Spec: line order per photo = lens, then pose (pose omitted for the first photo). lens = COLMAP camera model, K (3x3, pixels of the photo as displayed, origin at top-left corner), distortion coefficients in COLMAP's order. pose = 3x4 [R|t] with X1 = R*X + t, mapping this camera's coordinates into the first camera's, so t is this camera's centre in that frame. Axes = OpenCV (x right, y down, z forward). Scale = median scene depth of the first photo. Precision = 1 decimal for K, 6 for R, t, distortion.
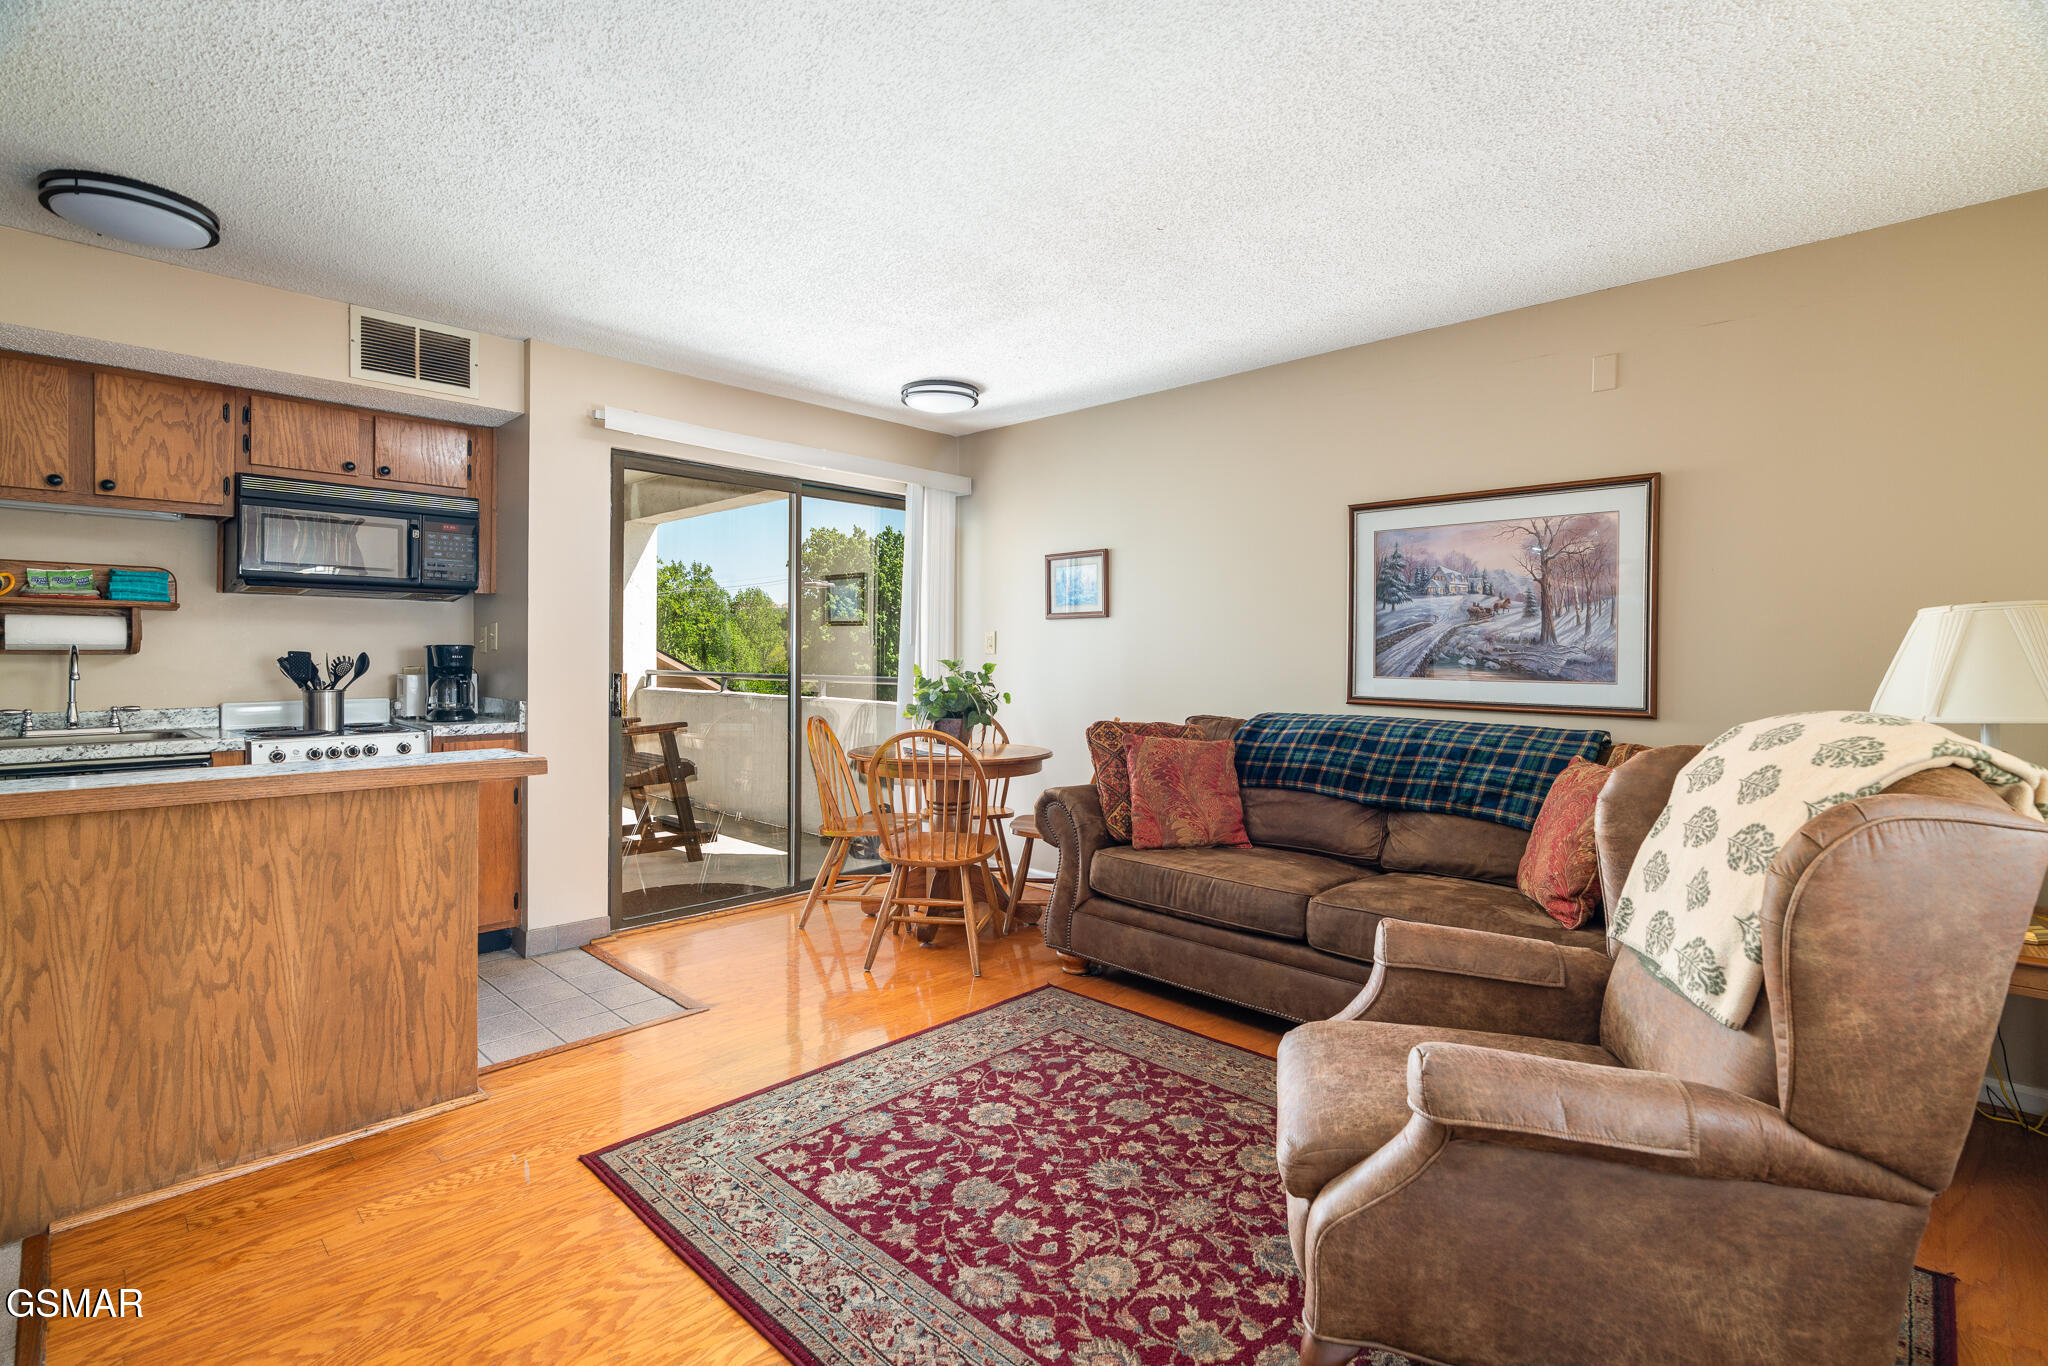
lens RADIAL K [[937.9, 0, 1016.2], [0, 937.9, 658.4], [0, 0, 1]] dist [-0.012733, 0.006180]
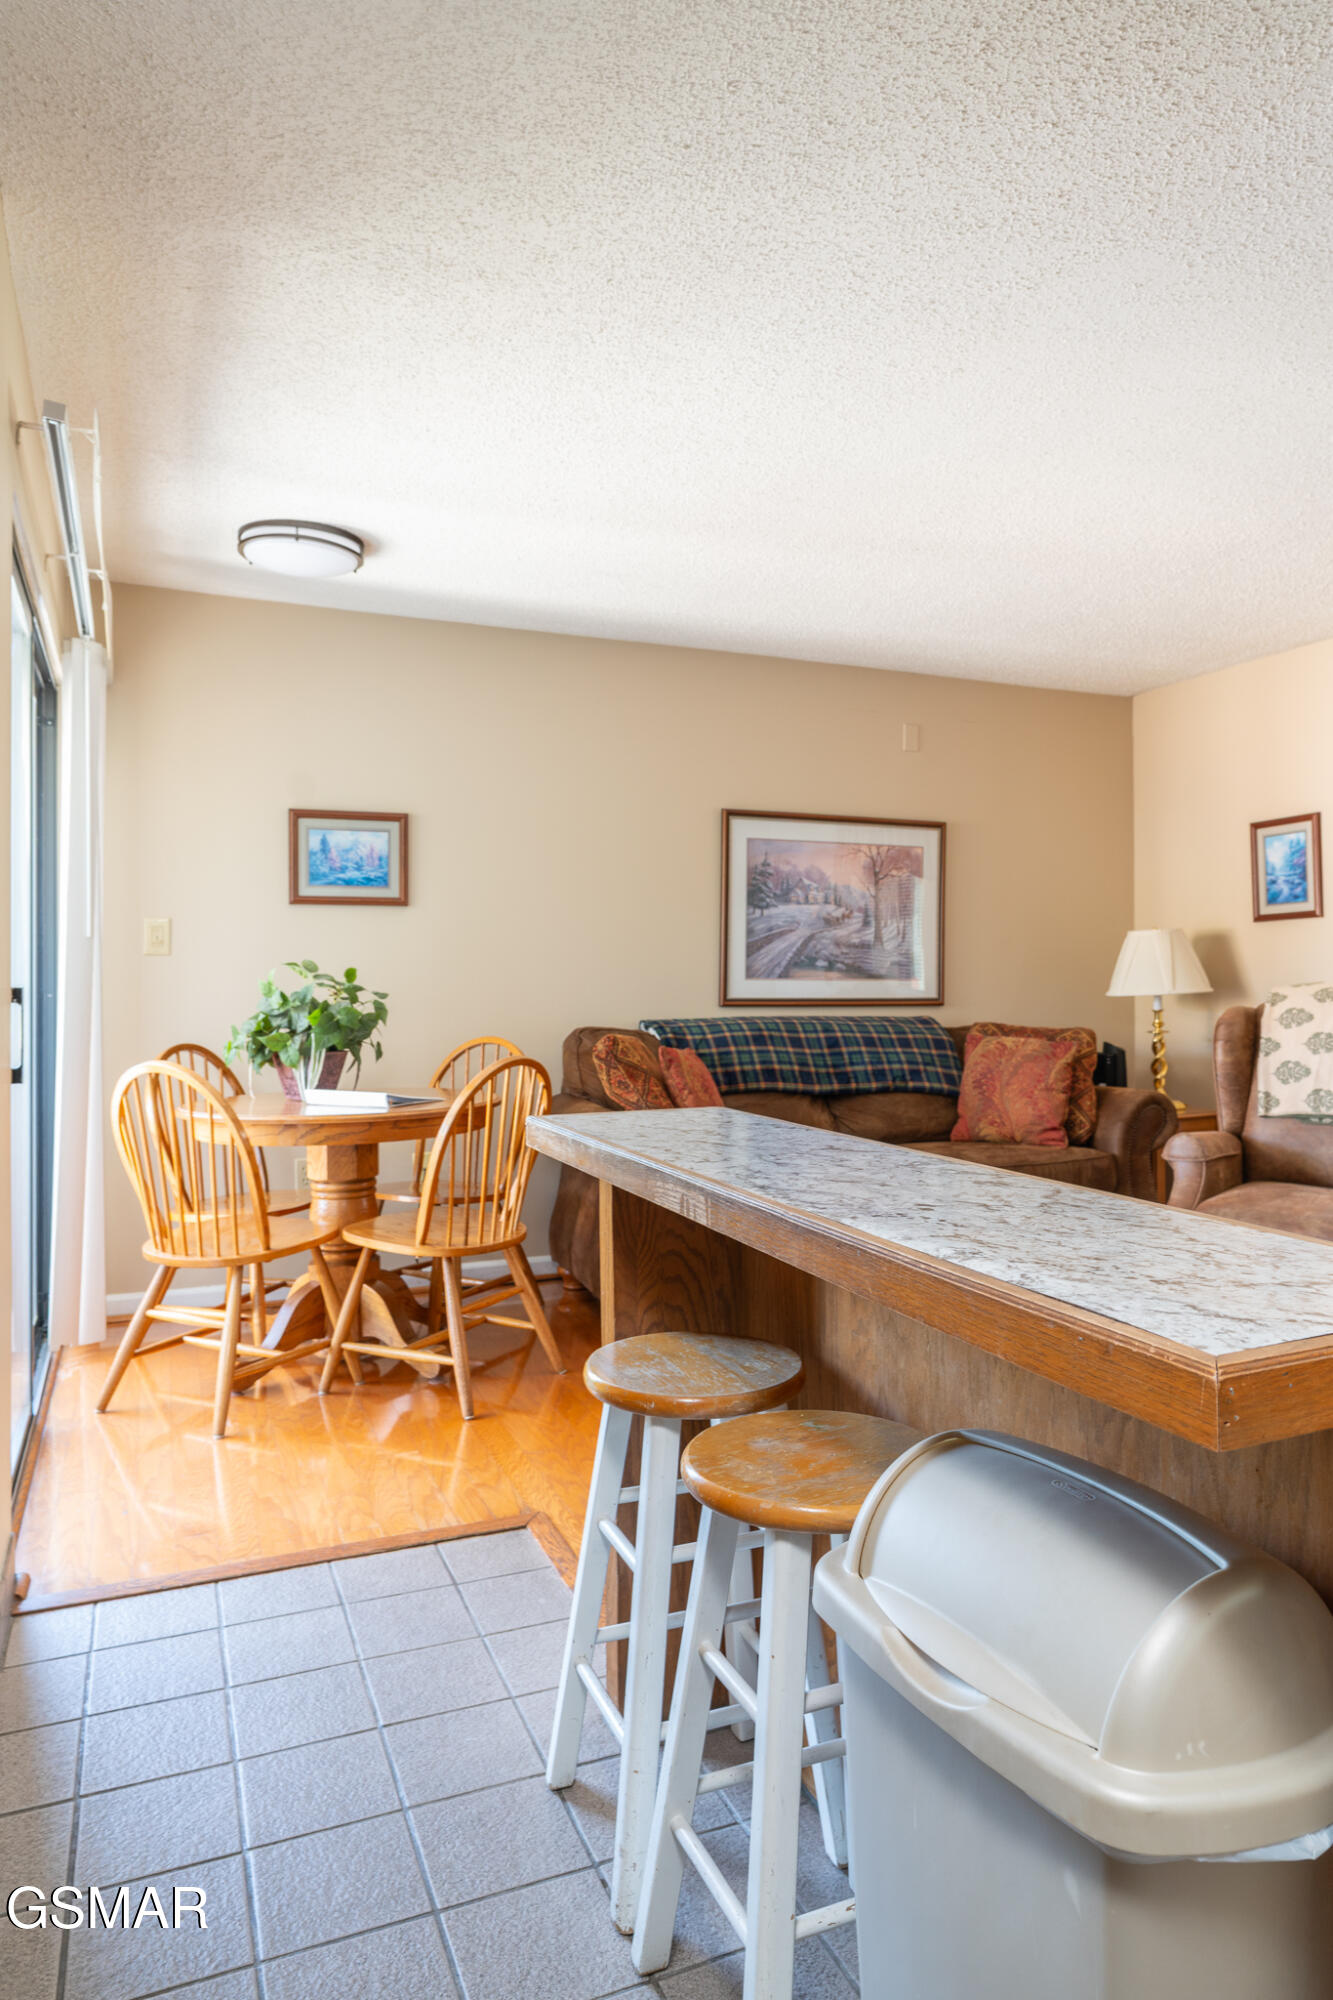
lens RADIAL K [[1311.0, 0, 717.2], [0, 1311.0, 962.8], [0, 0, 1]] dist [0.017543, -0.000934]
pose [[0.371567, 0.004565, 0.928395, -1.296075], [0.005501, 0.999960, -0.007118, 0.016320], [-0.928390, 0.007752, 0.371527, 0.658346]]
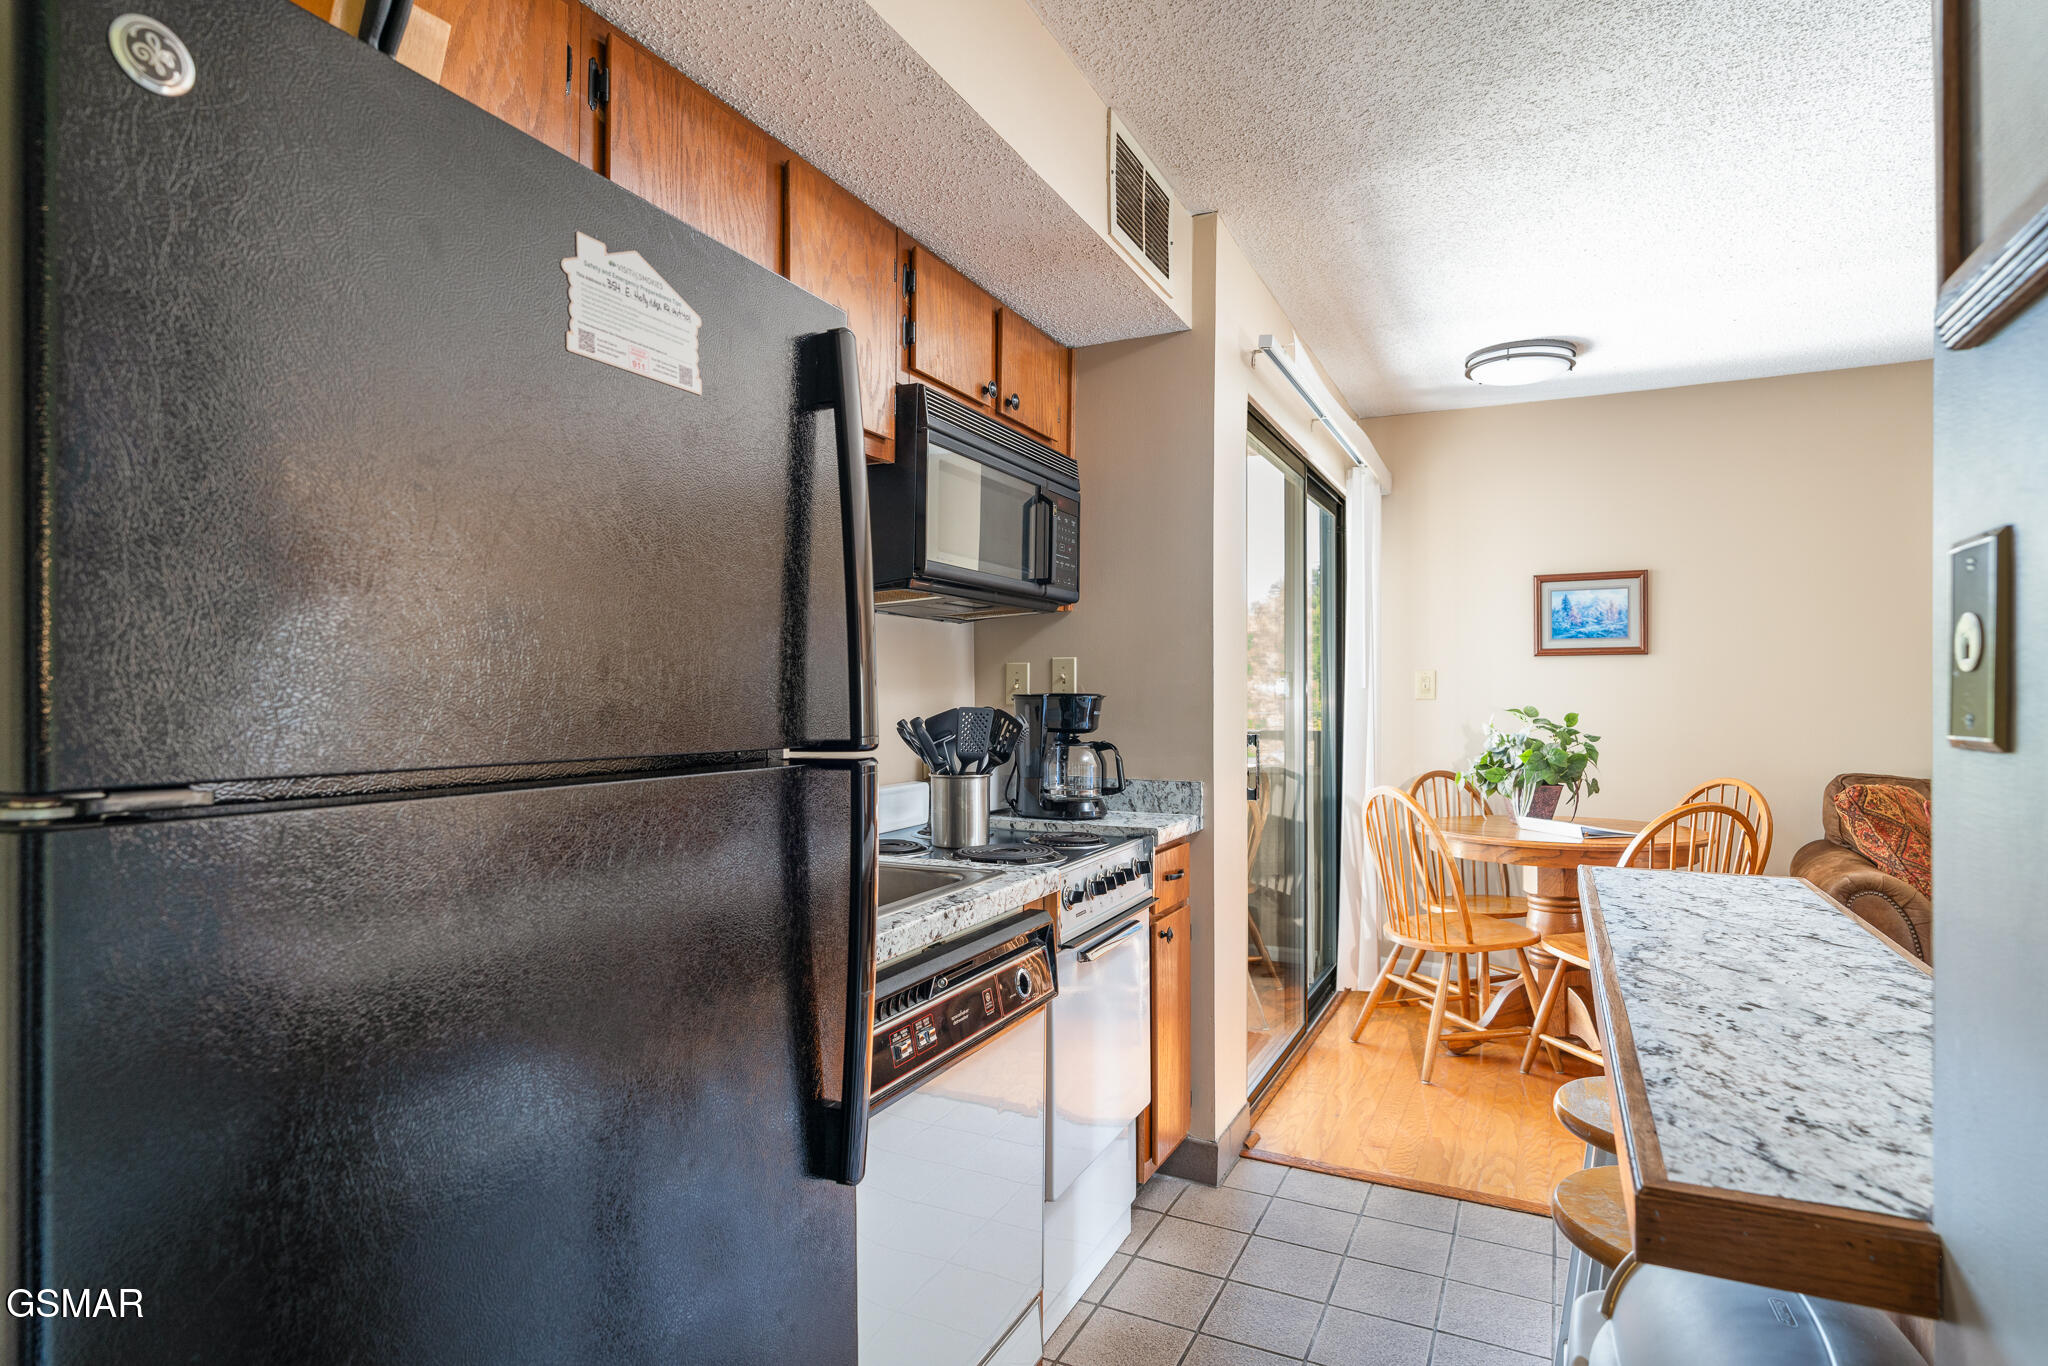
lens RADIAL K [[1104.5, 0, 1013.5], [0, 1104.5, 685.3], [0, 0, 1]] dist [0.000246, 0.001044]
pose [[0.950586, -0.001500, 0.310457, -1.208420], [0.004871, 0.999937, -0.010082, -0.016661], [-0.310422, 0.011096, 0.950534, 0.447214]]
